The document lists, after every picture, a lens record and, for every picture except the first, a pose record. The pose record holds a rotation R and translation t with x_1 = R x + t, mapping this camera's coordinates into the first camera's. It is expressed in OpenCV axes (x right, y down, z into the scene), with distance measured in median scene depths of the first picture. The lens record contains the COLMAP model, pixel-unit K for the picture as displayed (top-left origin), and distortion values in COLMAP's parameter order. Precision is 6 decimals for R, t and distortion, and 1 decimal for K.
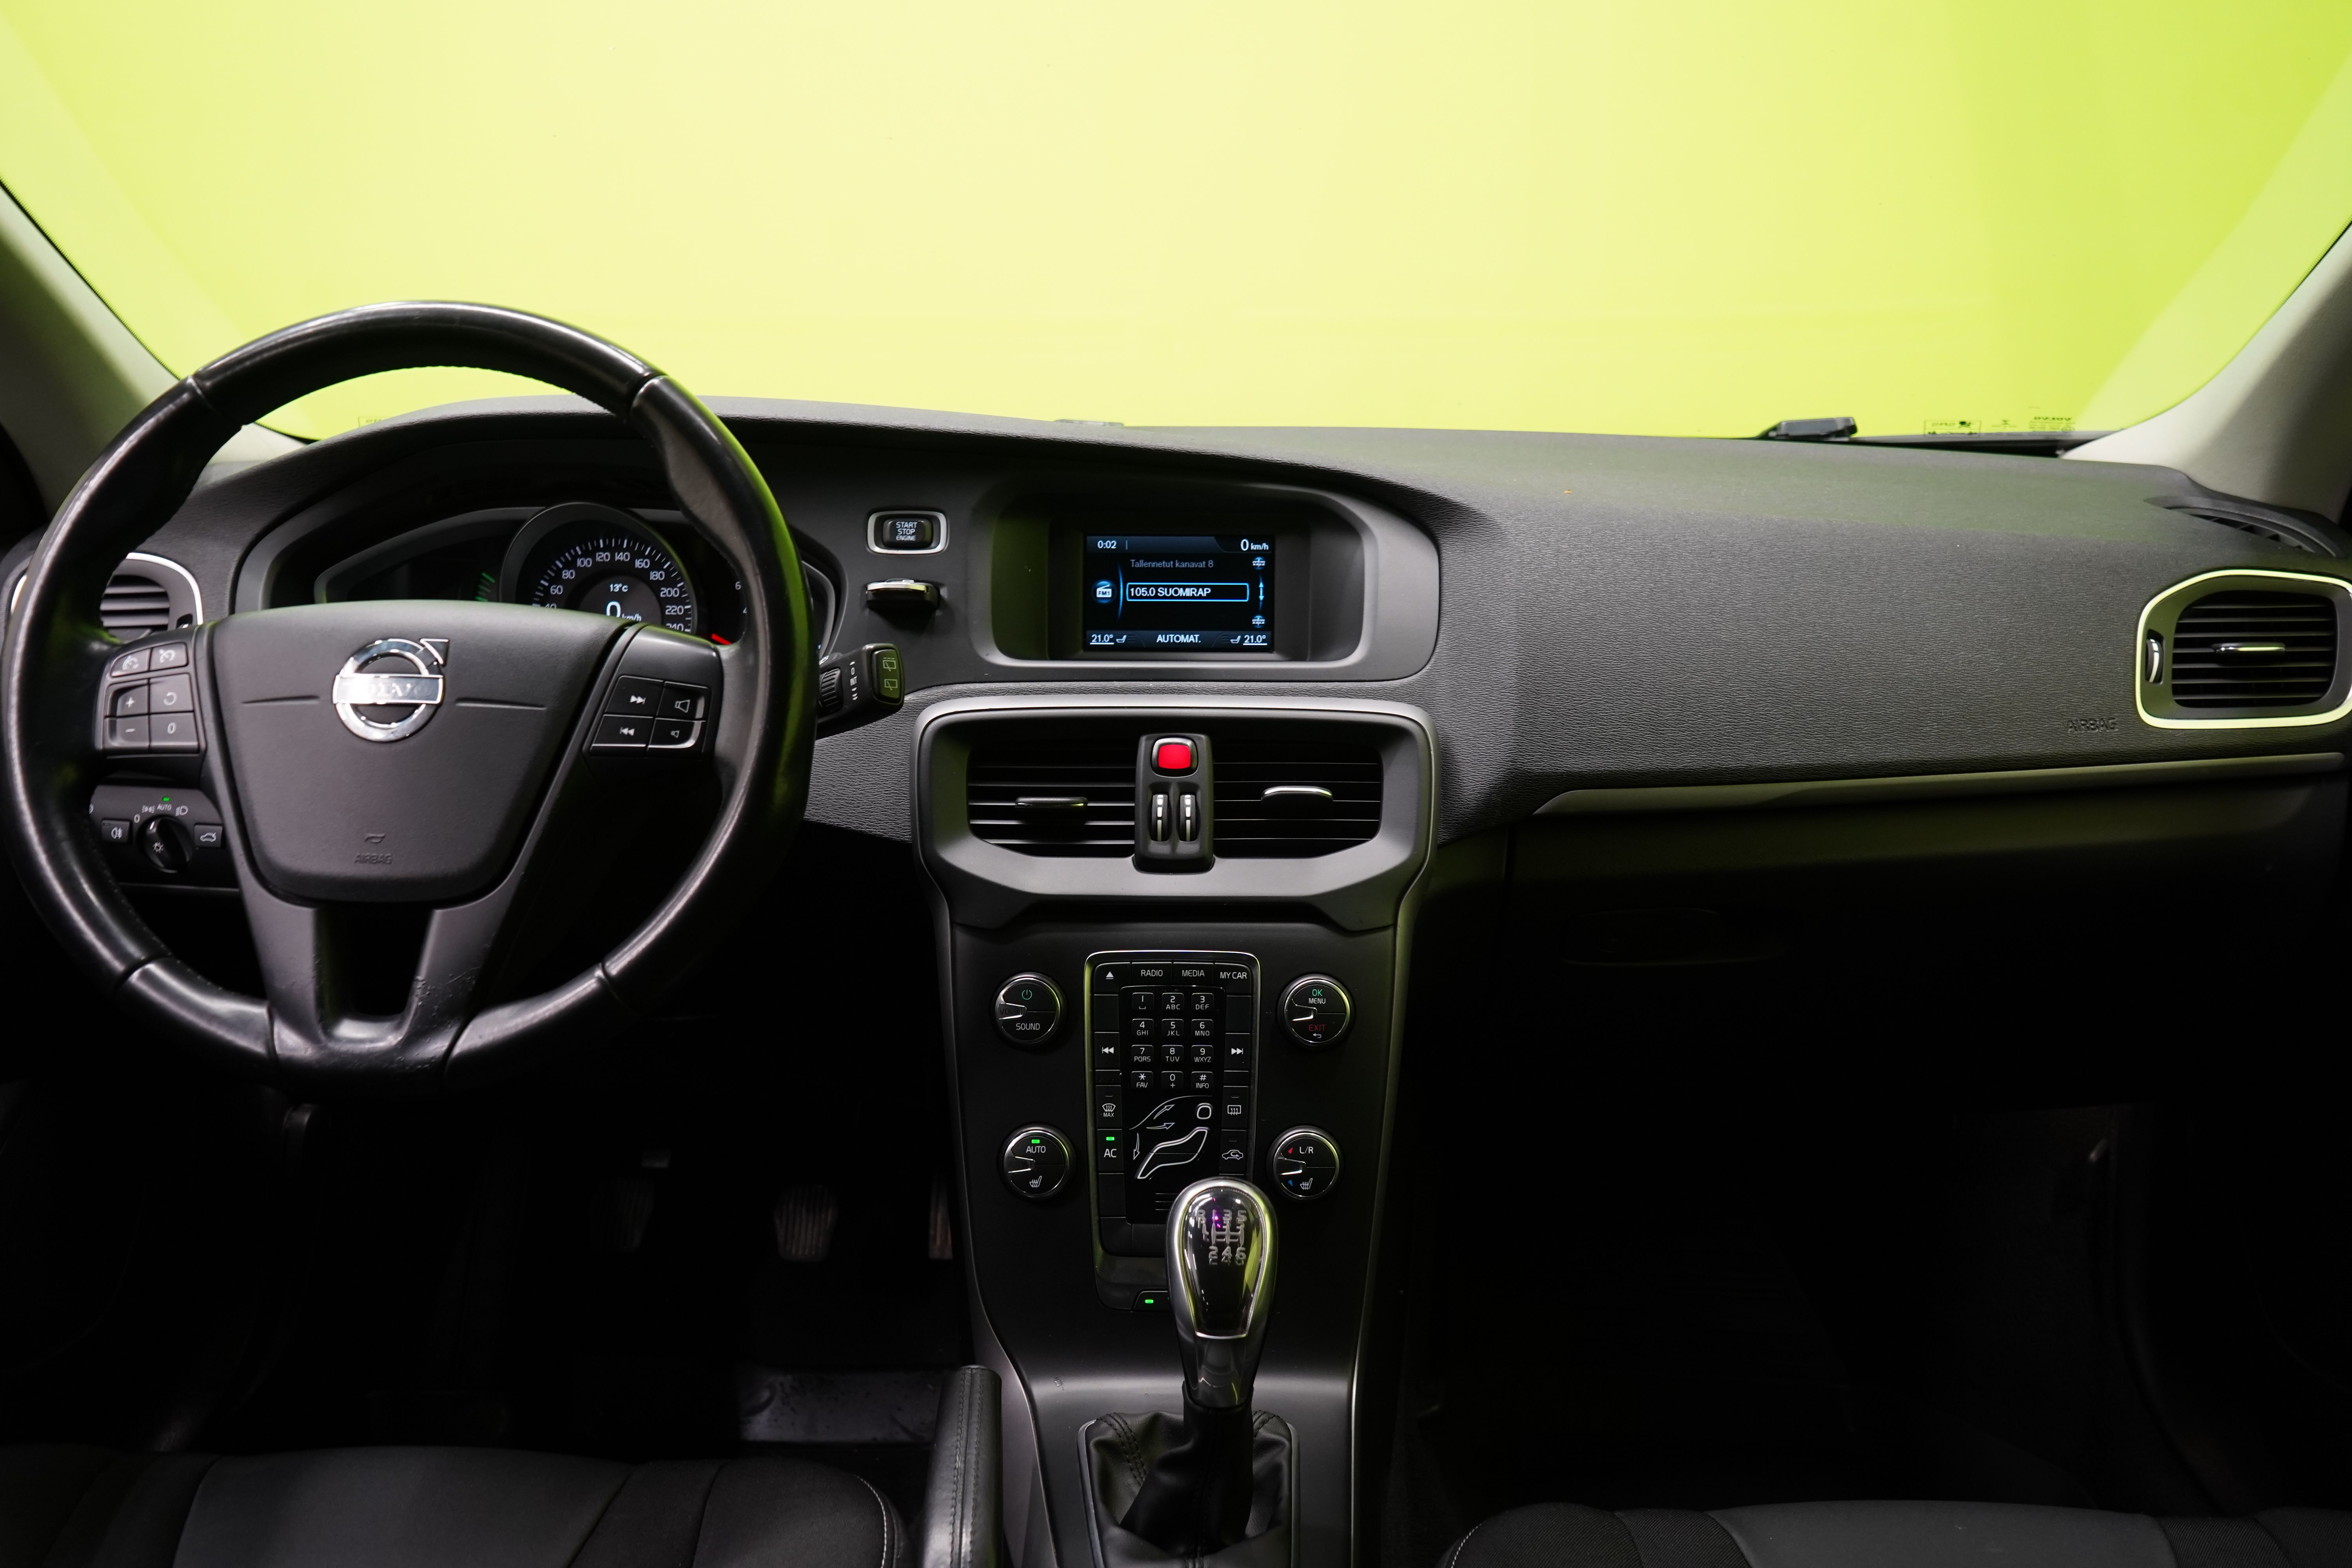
lens RADIAL K [[1886.5, 0, 1177.3], [0, 1886.5, 779.0], [0, 0, 1]] dist [-0.013051, -0.008757]
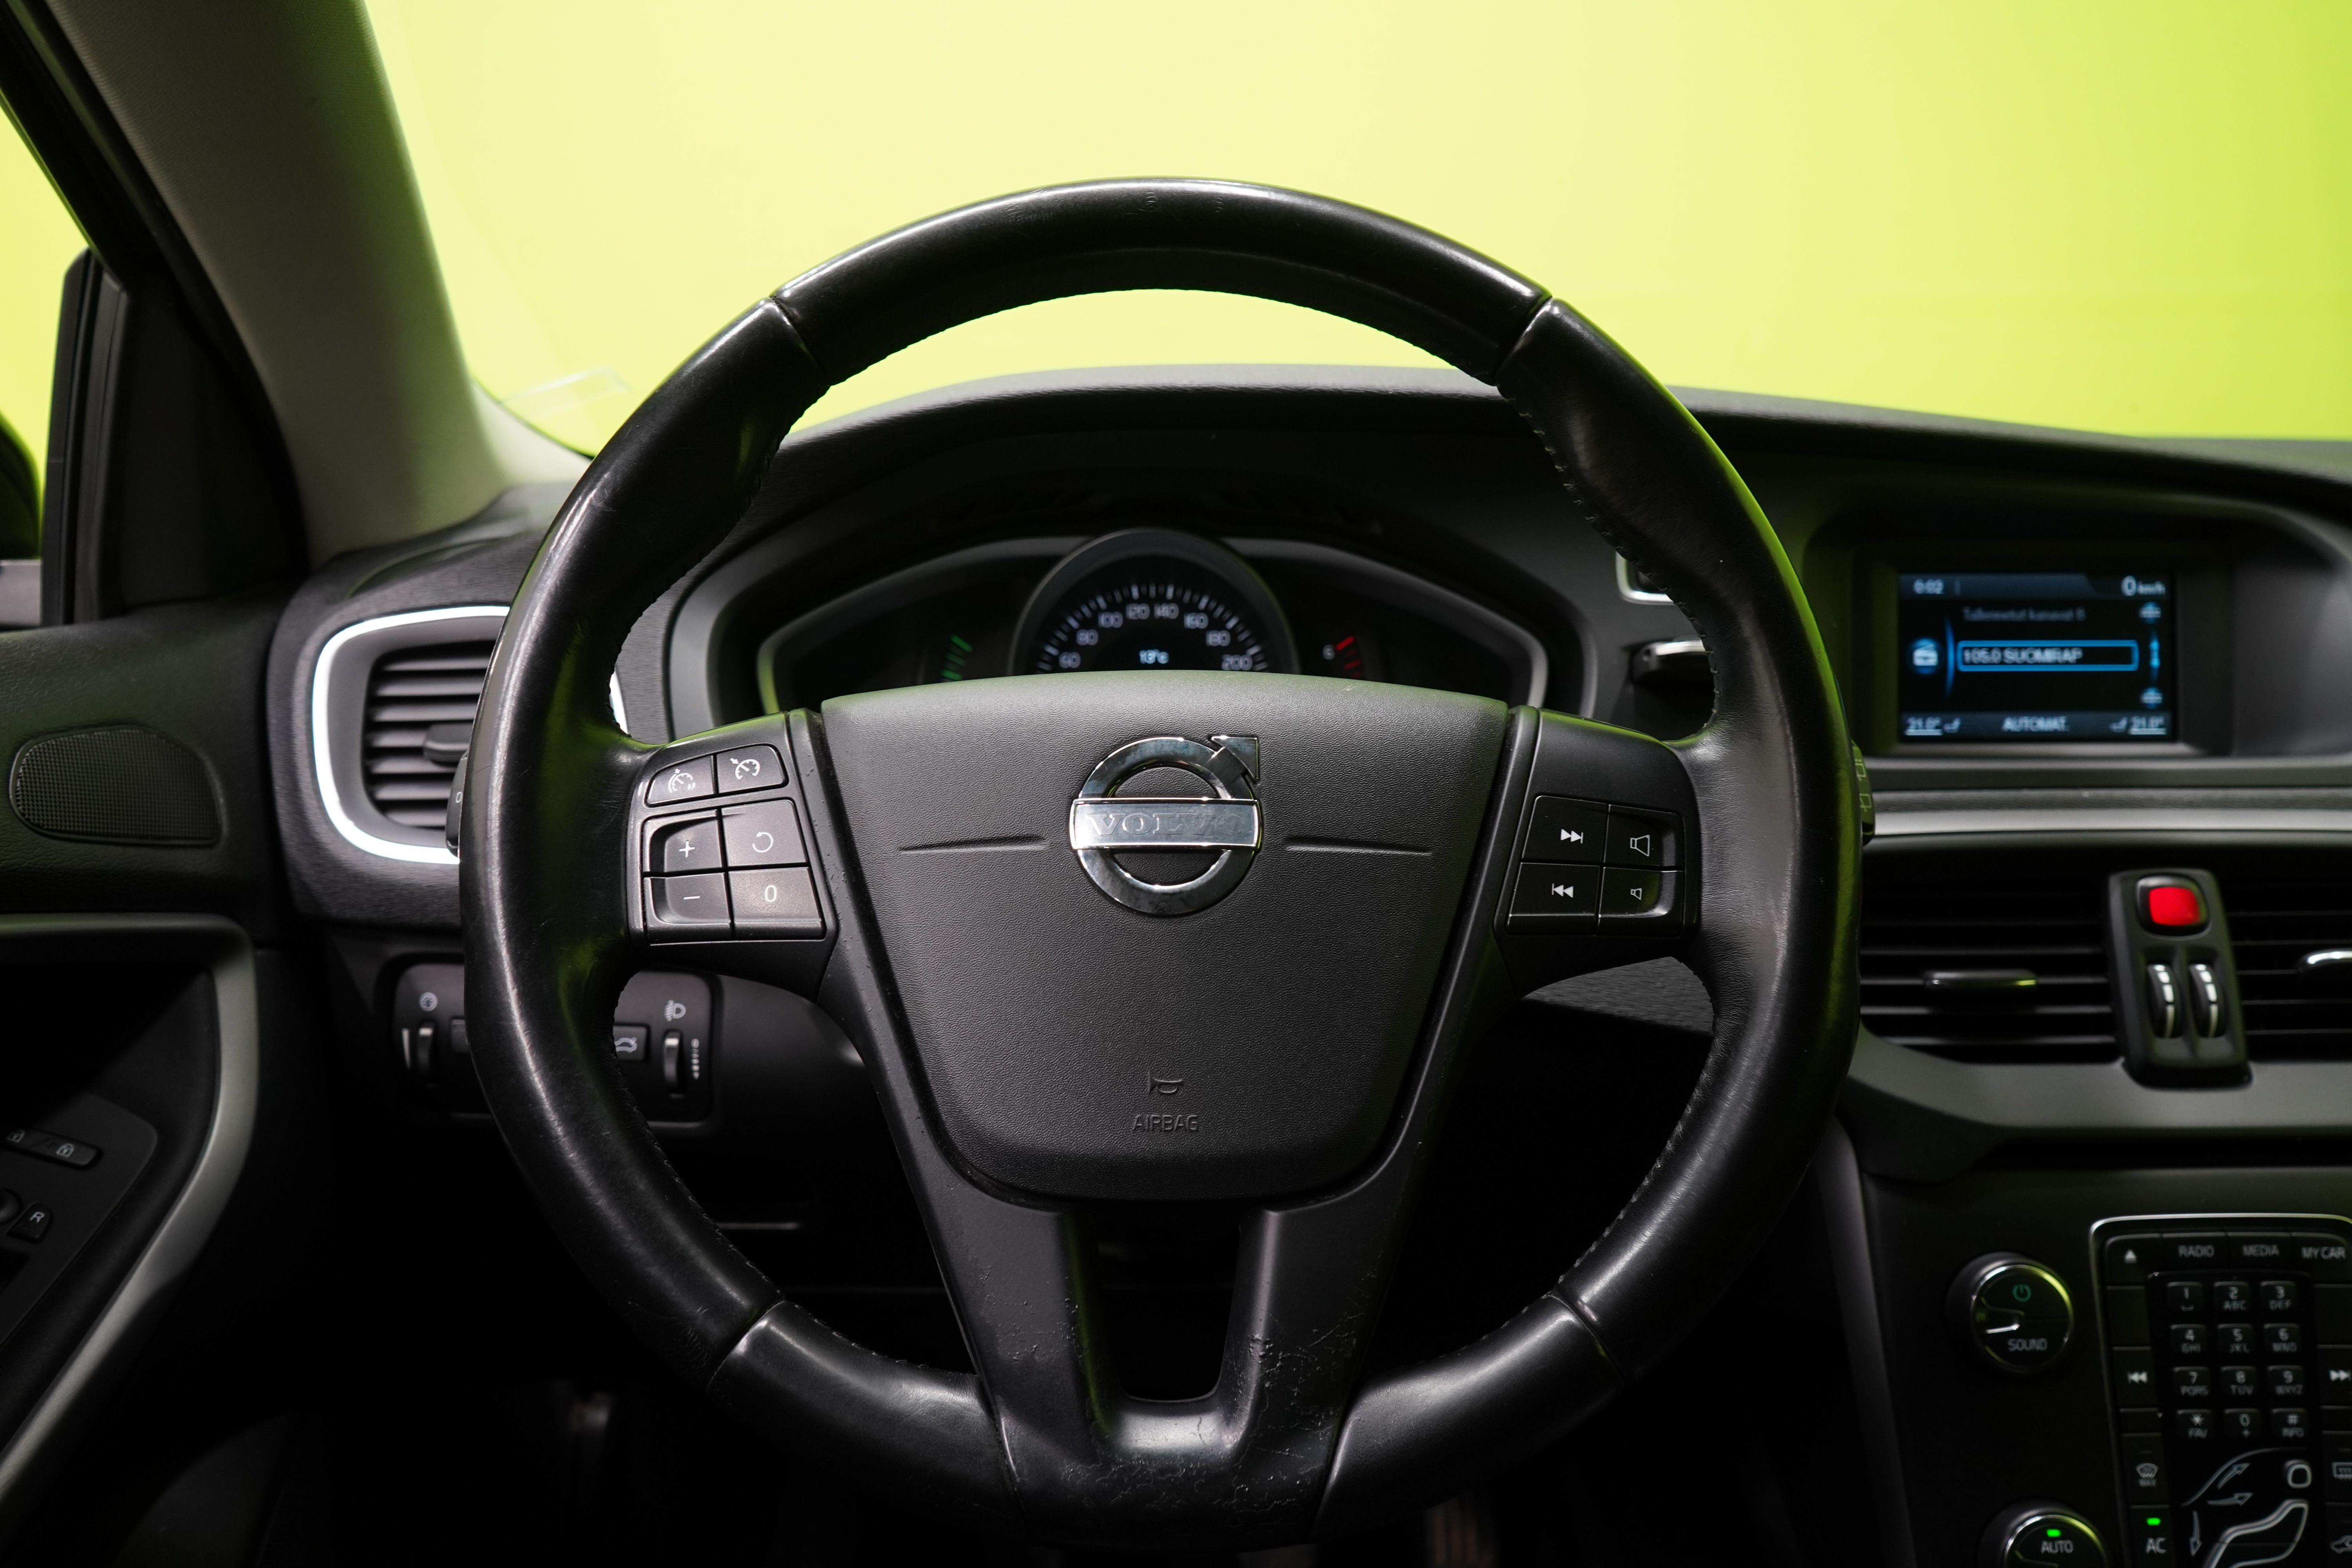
lens RADIAL K [[1980.0, 0, 1174.5], [0, 1980.0, 779.6], [0, 0, 1]] dist [0.004575, 0.019631]
pose [[0.999307, -0.009294, 0.036045, -0.380722], [0.010886, 0.998963, -0.044214, -0.029830], [-0.035596, 0.044576, 0.998372, 0.339072]]
